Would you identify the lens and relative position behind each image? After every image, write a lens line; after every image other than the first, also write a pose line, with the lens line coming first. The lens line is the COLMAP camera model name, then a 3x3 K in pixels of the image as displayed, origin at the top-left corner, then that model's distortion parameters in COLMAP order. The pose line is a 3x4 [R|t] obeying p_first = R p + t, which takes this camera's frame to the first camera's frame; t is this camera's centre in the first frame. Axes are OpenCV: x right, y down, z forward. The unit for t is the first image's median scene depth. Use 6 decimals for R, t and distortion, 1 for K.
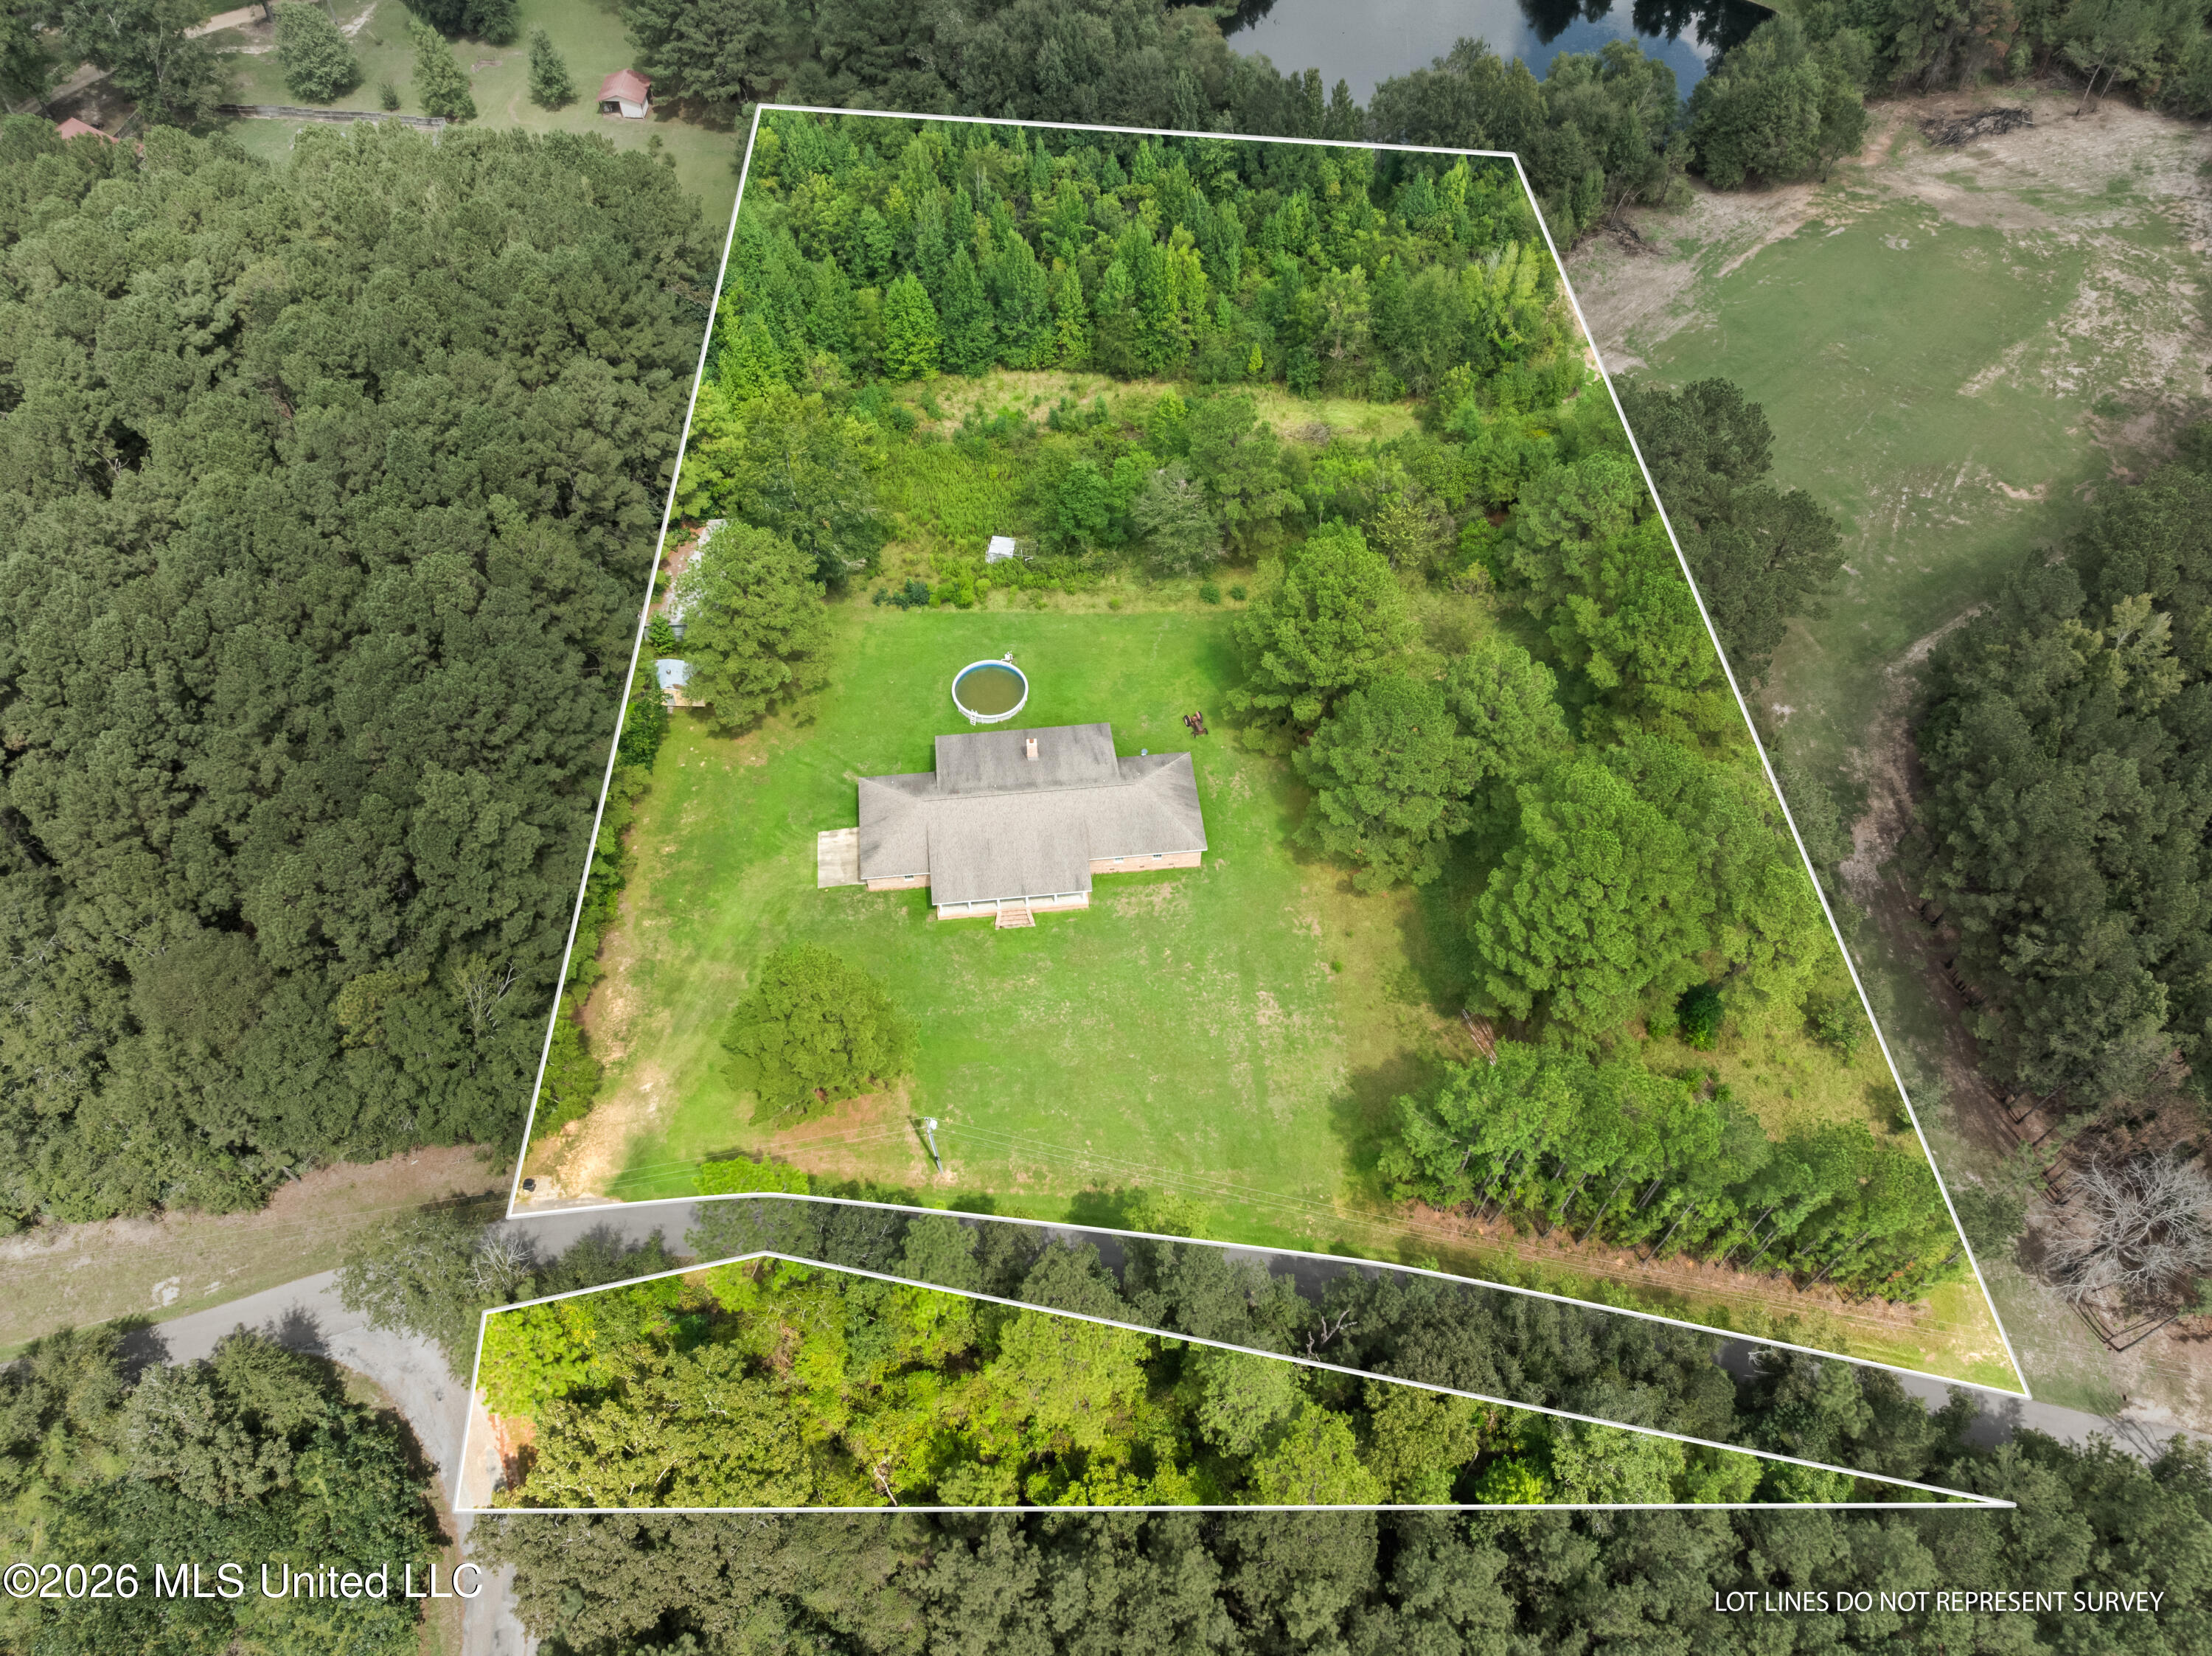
lens RADIAL K [[1543.6, 0, 1107.3], [0, 1543.6, 830.6], [0, 0, 1]] dist [0.003050, -0.000291]
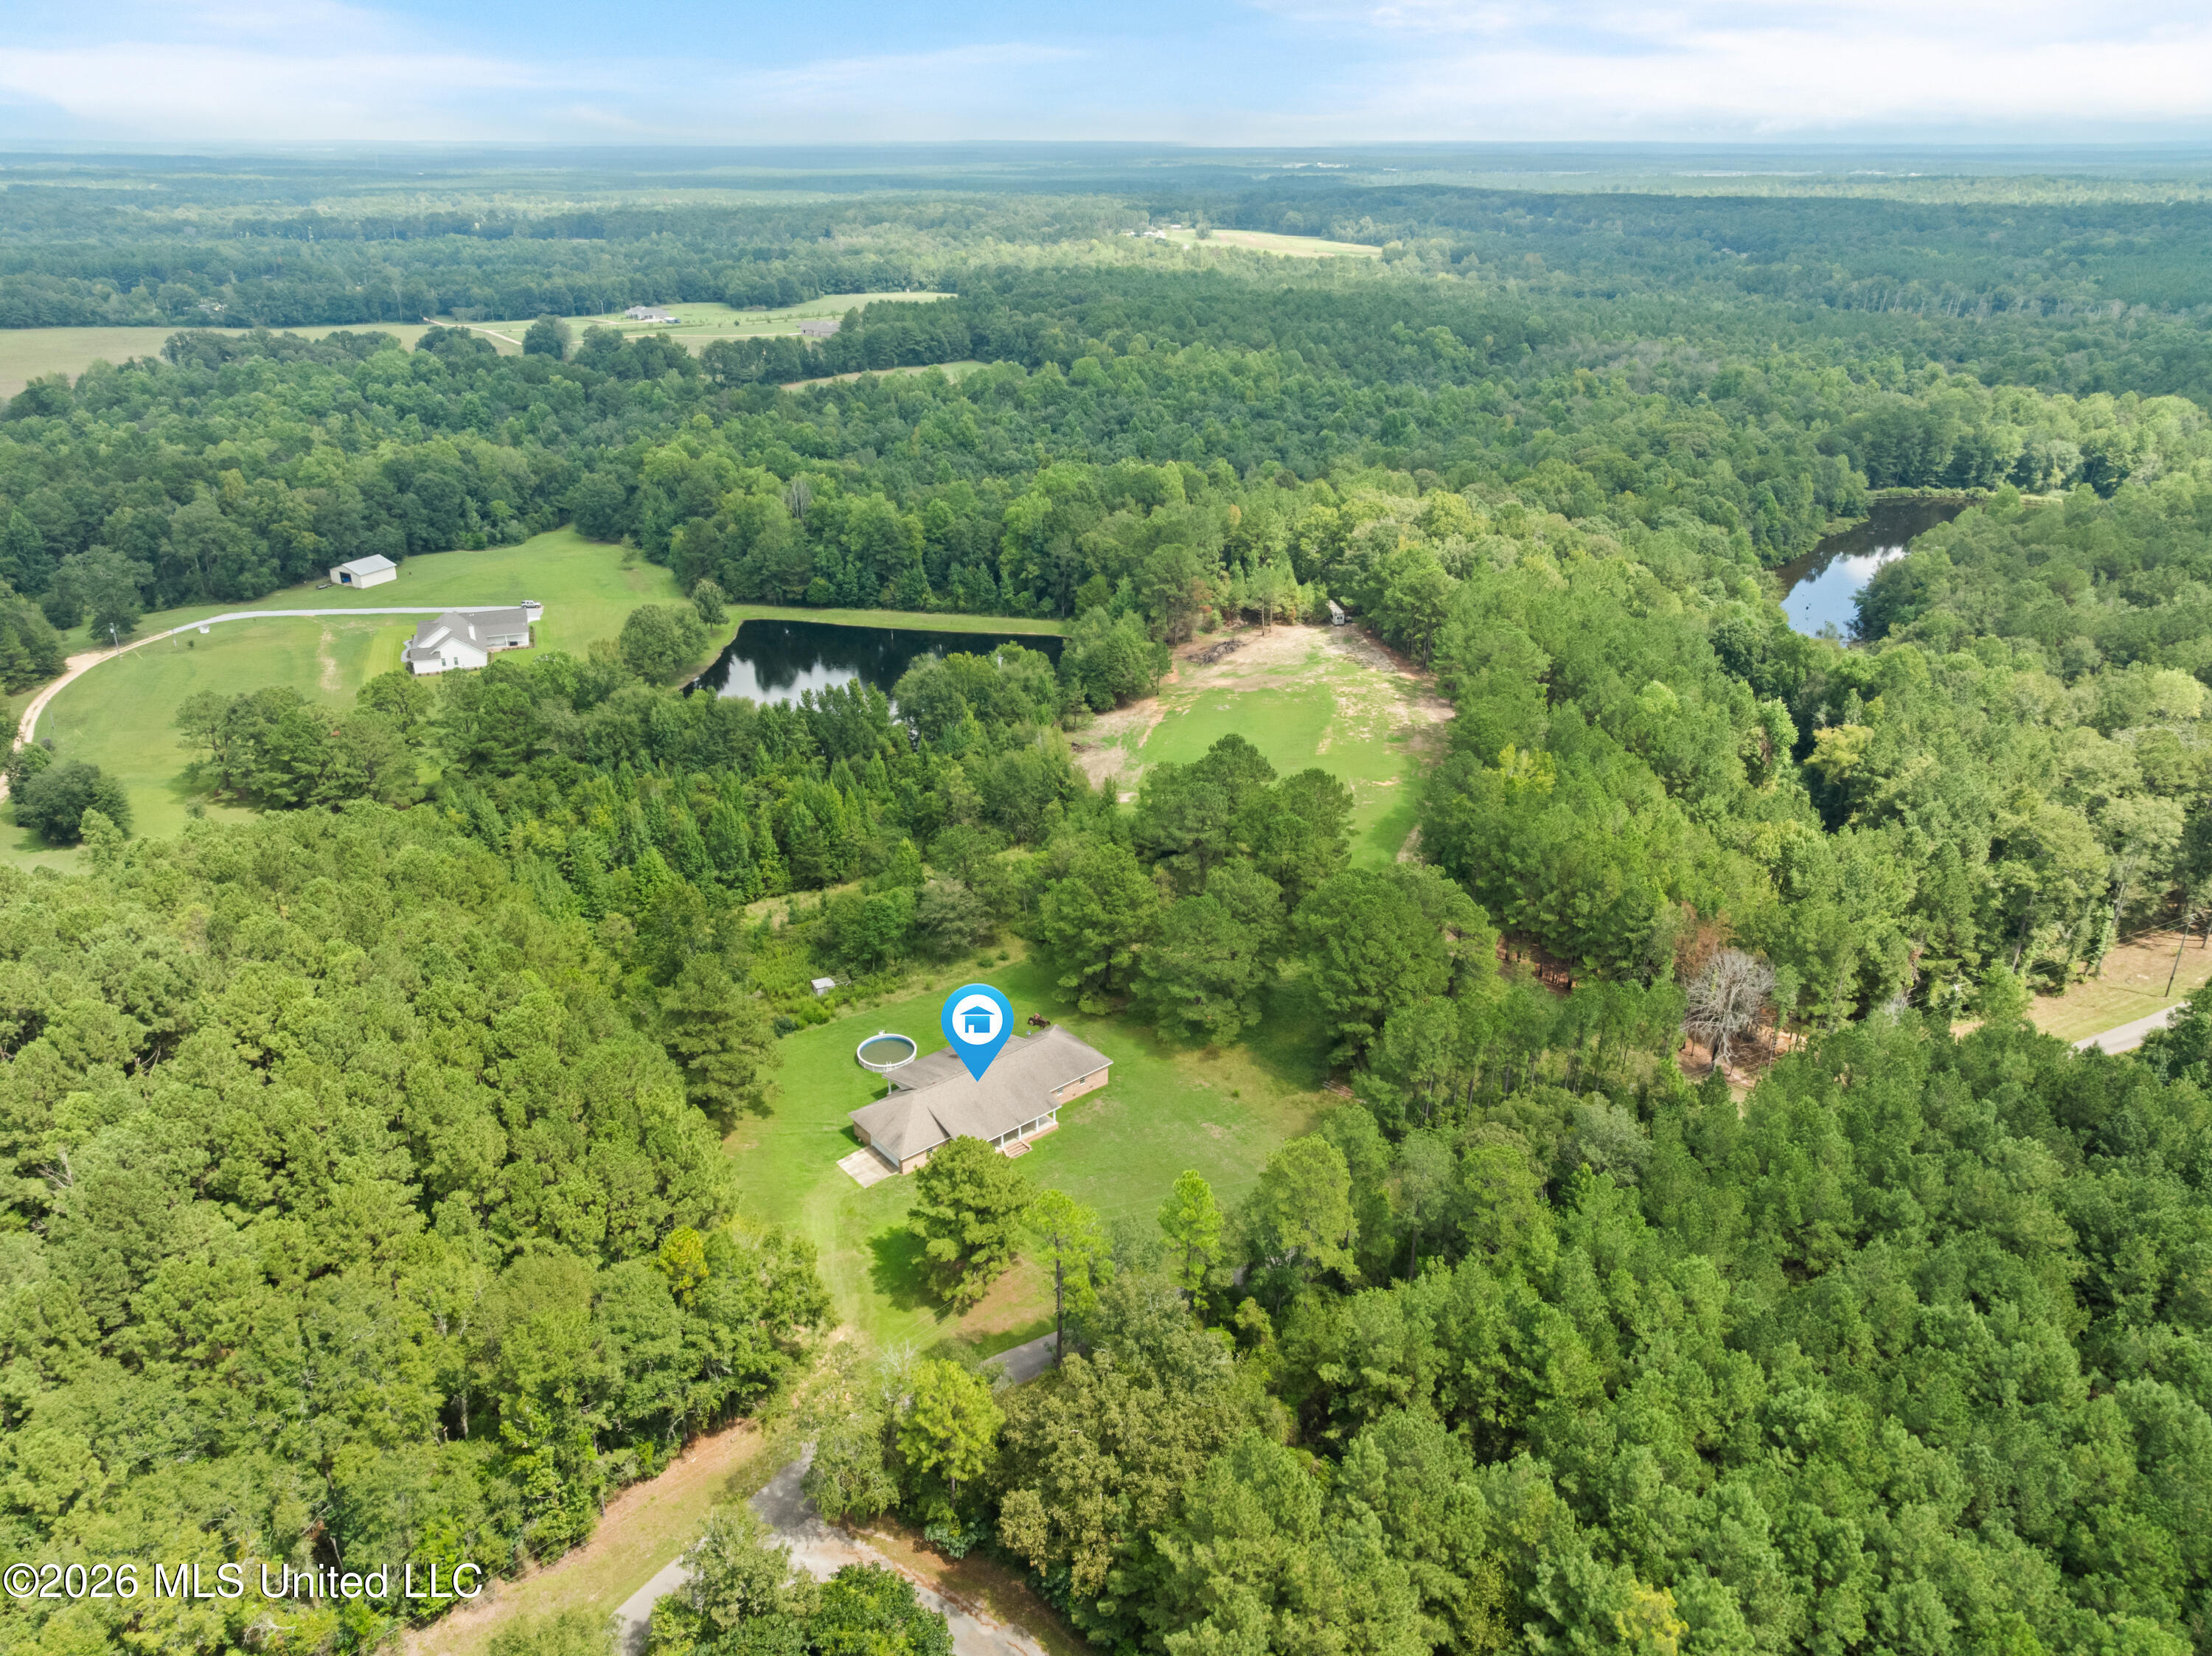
lens RADIAL K [[1543.6, 0, 1104.6], [0, 1543.6, 827.0], [0, 0, 1]] dist [0.003050, -0.000291]
pose [[0.836828, -0.232663, 0.495567, -0.439083], [0.438308, 0.827108, -0.351822, 0.243616], [-0.328031, 0.511625, 0.794126, -0.160326]]
